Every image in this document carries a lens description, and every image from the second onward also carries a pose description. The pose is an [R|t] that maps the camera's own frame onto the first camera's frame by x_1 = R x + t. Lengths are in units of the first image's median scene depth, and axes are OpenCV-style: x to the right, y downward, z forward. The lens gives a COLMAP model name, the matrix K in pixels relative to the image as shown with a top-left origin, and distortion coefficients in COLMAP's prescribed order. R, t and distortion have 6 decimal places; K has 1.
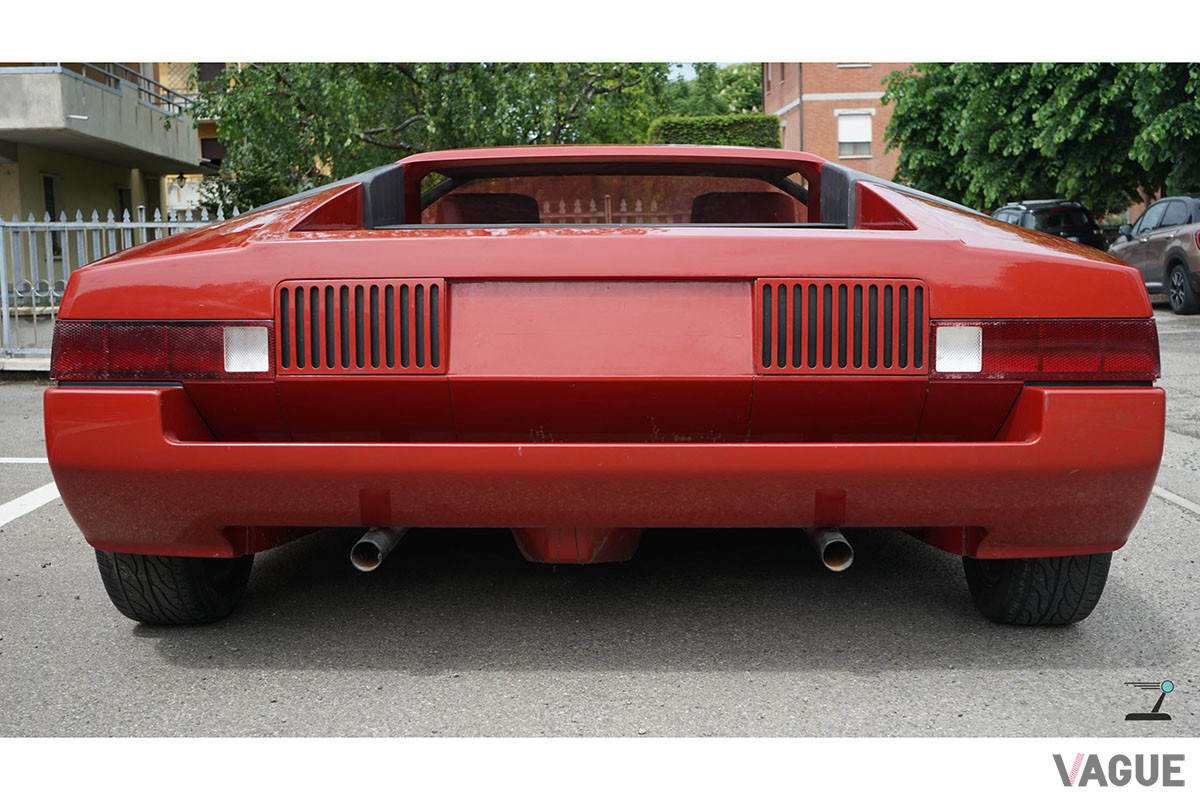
lens RADIAL K [[1519.2, 0, 600.0], [0, 1519.2, 400.0], [0, 0, 1]] dist [0.002838, -0.002220]
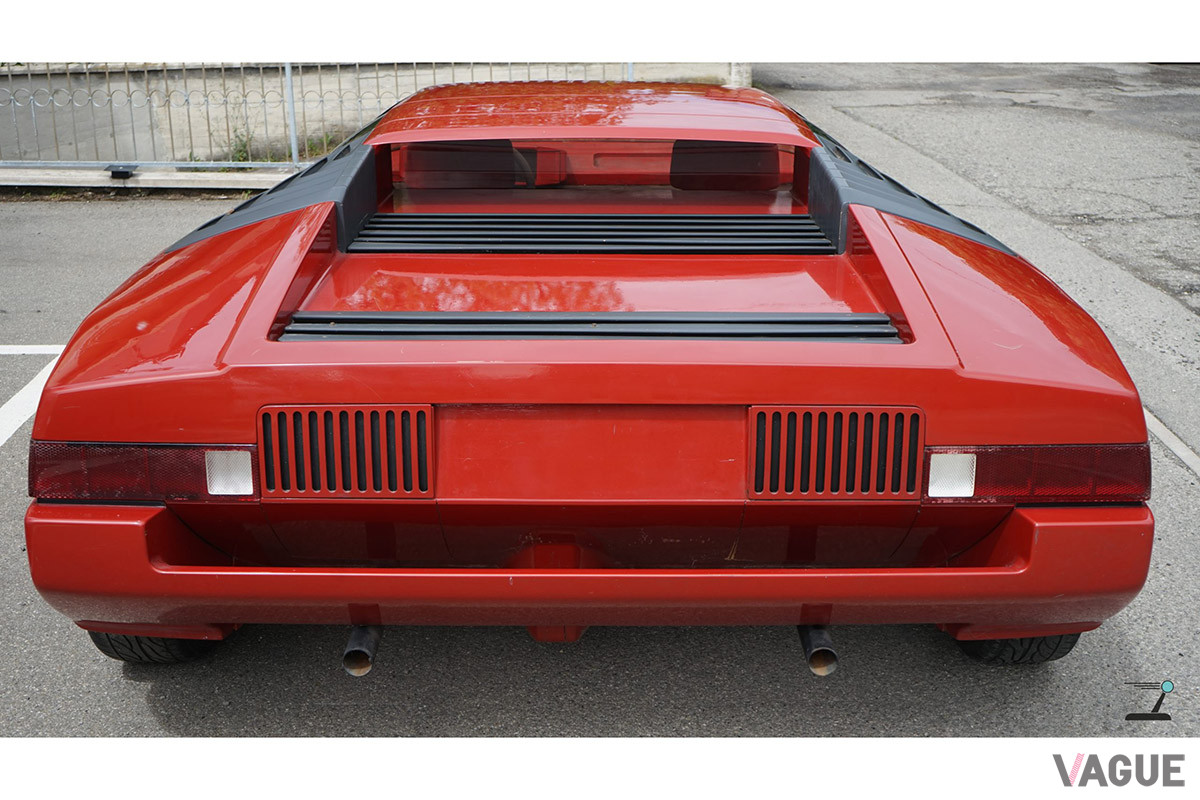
lens RADIAL K [[1519.2, 0, 600.0], [0, 1519.2, 400.0], [0, 0, 1]] dist [0.002838, -0.002220]
pose [[0.999594, -0.001090, 0.028475, -0.021891], [-0.004721, 0.979126, 0.203200, -0.280152], [-0.028102, -0.203252, 0.978723, 0.044245]]
